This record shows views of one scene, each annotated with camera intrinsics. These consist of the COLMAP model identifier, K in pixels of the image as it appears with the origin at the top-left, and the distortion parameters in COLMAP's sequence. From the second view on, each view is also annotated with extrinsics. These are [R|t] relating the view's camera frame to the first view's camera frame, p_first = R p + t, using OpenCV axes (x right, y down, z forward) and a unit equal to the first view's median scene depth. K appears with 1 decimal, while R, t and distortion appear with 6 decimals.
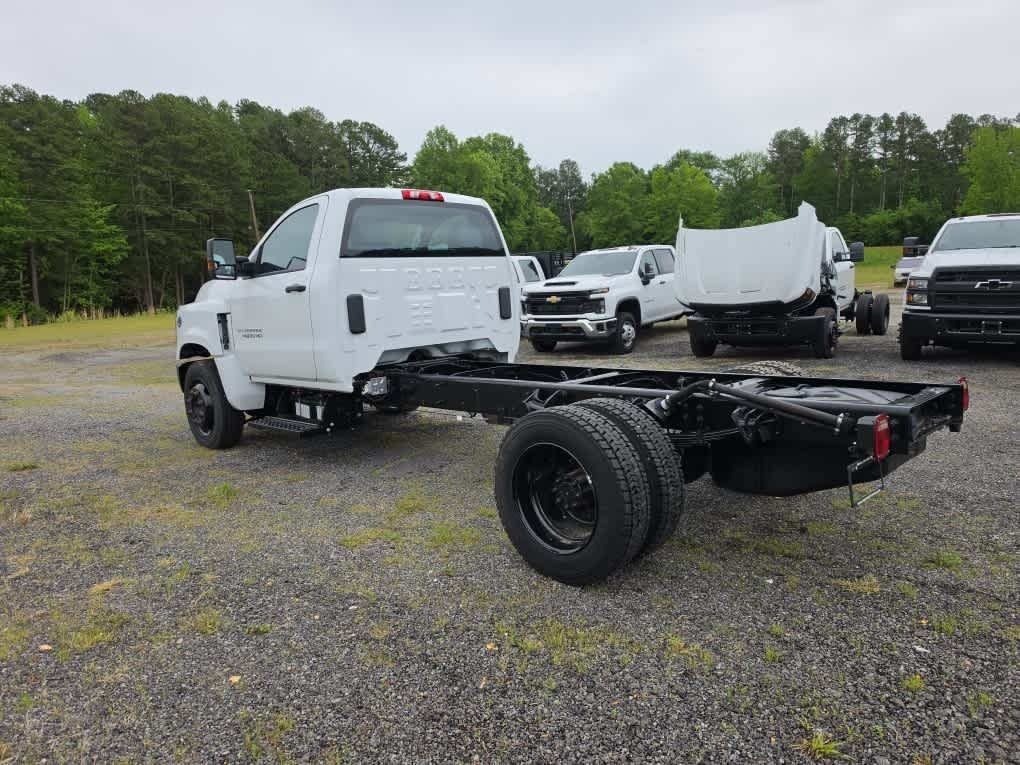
lens RADIAL K [[700.5, 0, 509.4], [0, 700.5, 375.8], [0, 0, 1]] dist [0.073624, -0.088682]
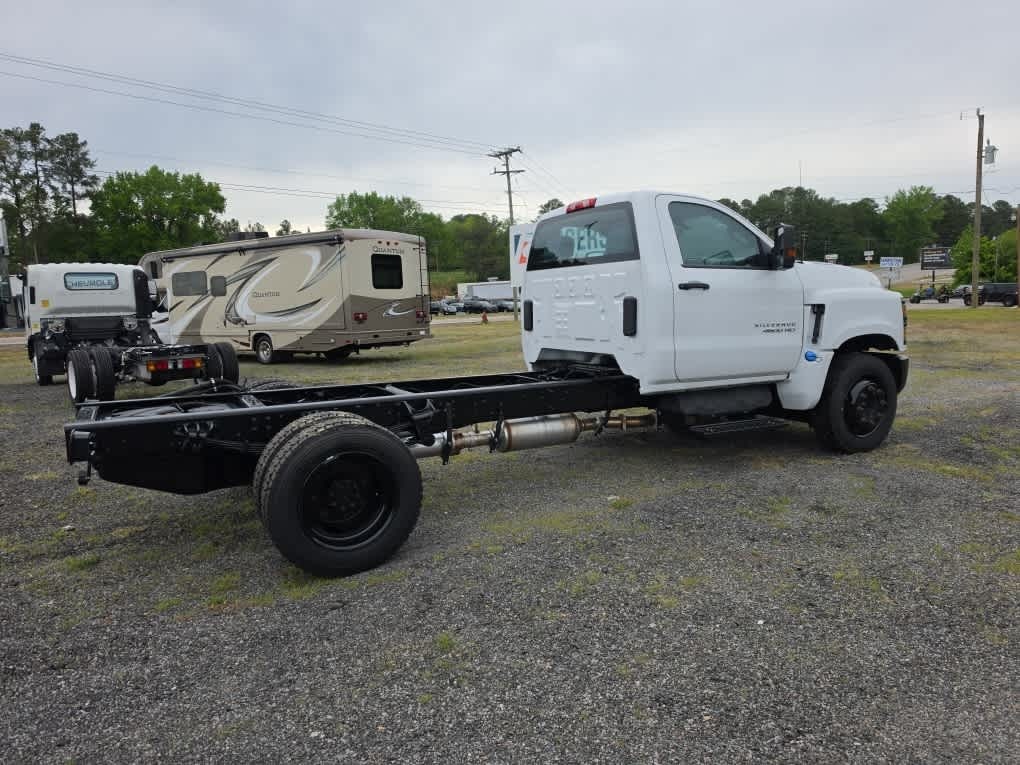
lens RADIAL K [[699.4, 0, 514.7], [0, 699.4, 378.4], [0, 0, 1]] dist [0.057350, -0.058476]
pose [[-0.295599, 0.167607, -0.940494, 0.091326], [-0.080605, 0.976602, 0.199376, -0.020768], [0.951906, 0.134744, -0.275172, 0.123150]]
